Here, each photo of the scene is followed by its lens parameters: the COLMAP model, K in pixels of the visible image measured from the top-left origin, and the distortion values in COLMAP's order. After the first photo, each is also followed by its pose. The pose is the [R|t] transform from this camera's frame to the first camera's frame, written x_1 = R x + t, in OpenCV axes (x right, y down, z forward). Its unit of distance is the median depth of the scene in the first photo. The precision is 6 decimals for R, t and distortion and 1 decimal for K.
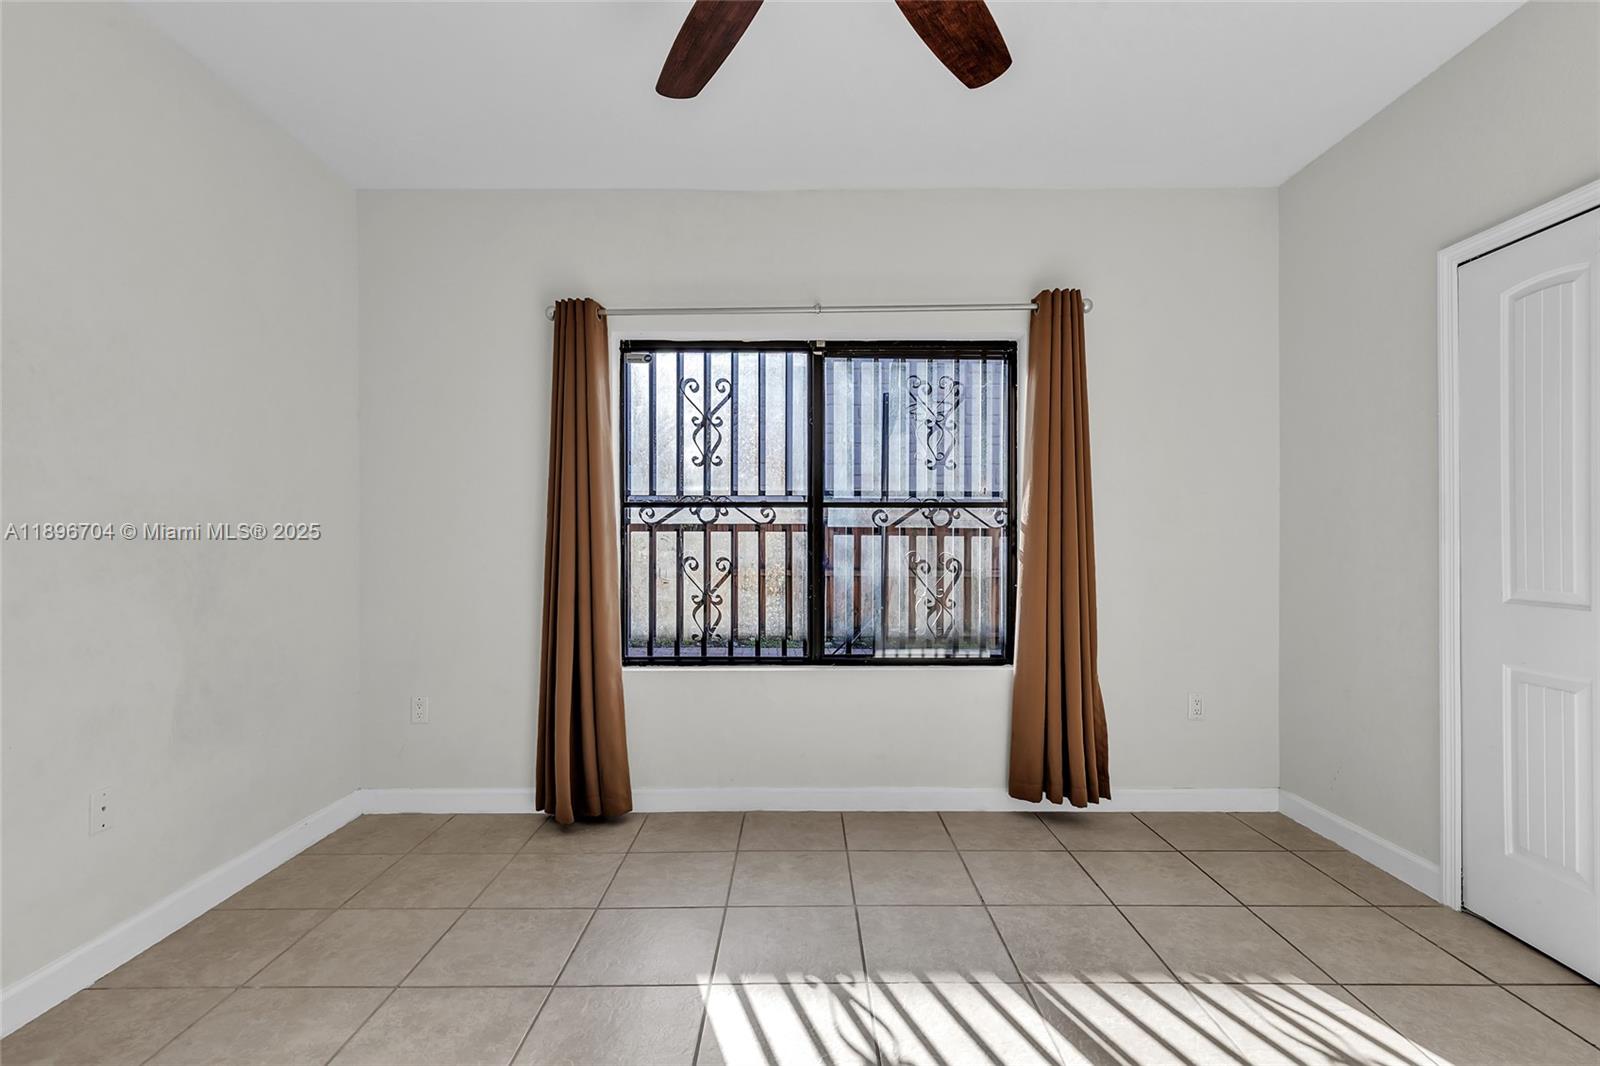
lens RADIAL K [[741.3, 0, 799.5], [0, 741.3, 553.9], [0, 0, 1]] dist [0.002474, 0.000836]
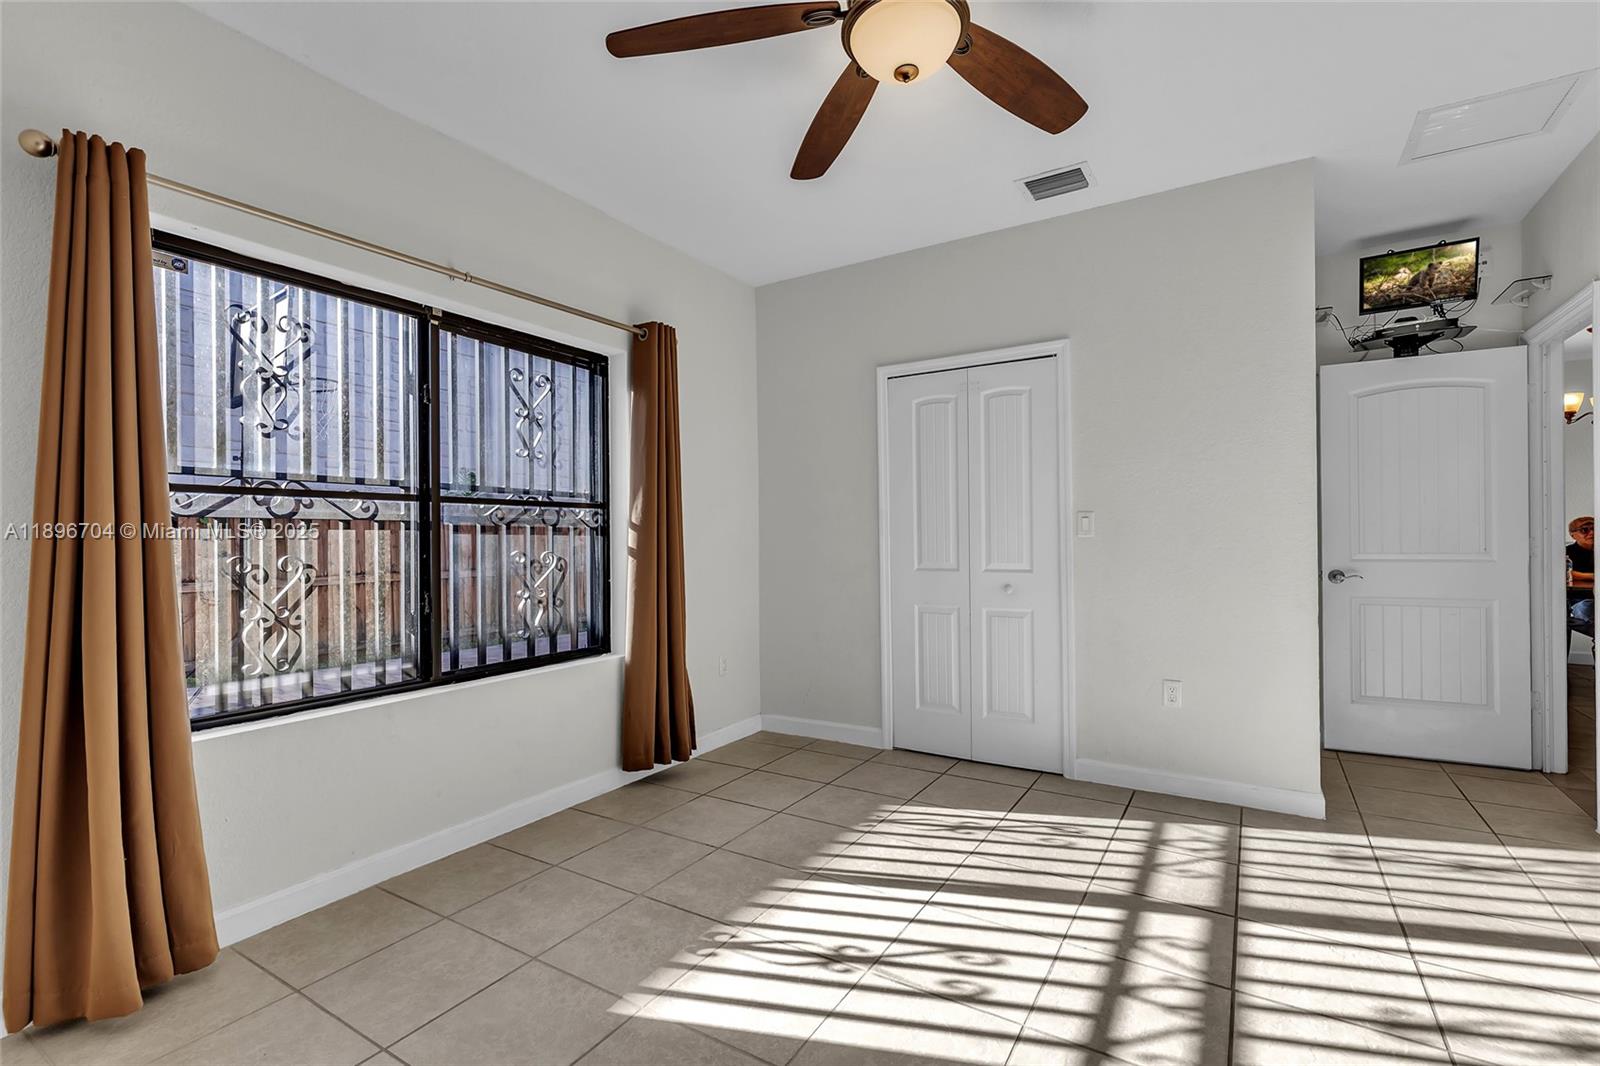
lens RADIAL K [[756.9, 0, 800.0], [0, 756.9, 533.0], [0, 0, 1]] dist [0.001683, 0.000202]
pose [[0.519424, -0.003168, 0.854511, -0.502530], [0.013563, 0.999898, -0.004538, -0.016071], [-0.854409, 0.013947, 0.519414, 0.180596]]
